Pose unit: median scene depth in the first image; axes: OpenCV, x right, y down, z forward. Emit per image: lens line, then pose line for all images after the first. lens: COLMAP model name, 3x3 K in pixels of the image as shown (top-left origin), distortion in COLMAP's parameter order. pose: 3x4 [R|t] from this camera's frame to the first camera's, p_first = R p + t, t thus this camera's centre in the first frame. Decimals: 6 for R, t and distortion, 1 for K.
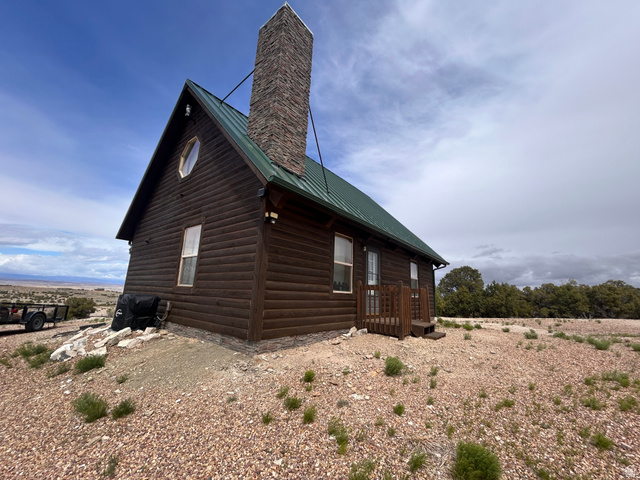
lens RADIAL K [[257.1, 0, 320.2], [0, 257.1, 238.2], [0, 0, 1]] dist [-0.000190, -0.000175]
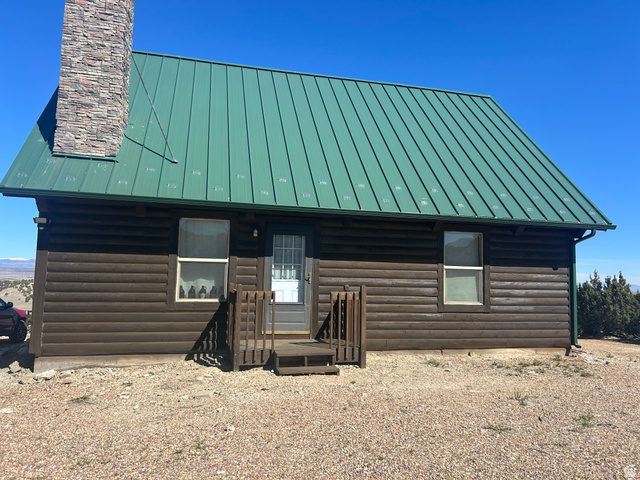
lens RADIAL K [[476.9, 0, 320.0], [0, 476.9, 240.0], [0, 0, 1]] dist [0.076723, -0.108640]
pose [[0.801424, -0.076835, -0.593140, 1.175979], [0.140692, 0.988104, 0.062098, 0.007927], [0.581313, -0.133217, 0.802701, 0.147651]]
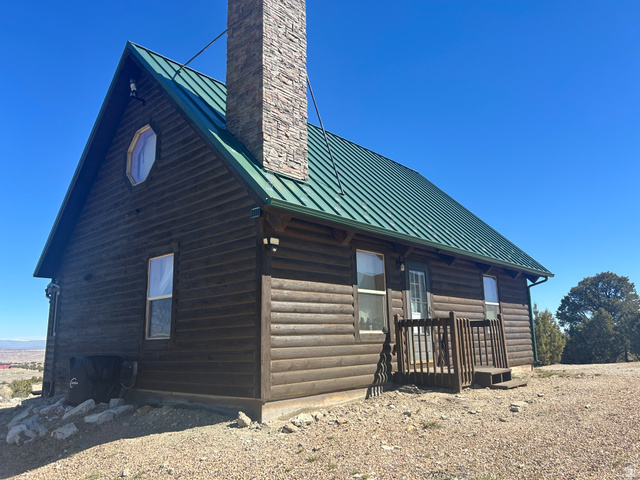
lens RADIAL K [[476.9, 0, 320.0], [0, 476.9, 240.0], [0, 0, 1]] dist [0.076723, -0.108640]
pose [[0.995861, -0.077660, -0.047212, 0.021983], [0.078015, 0.996936, 0.005735, -0.066652], [0.046622, -0.009394, 0.998868, -0.341667]]
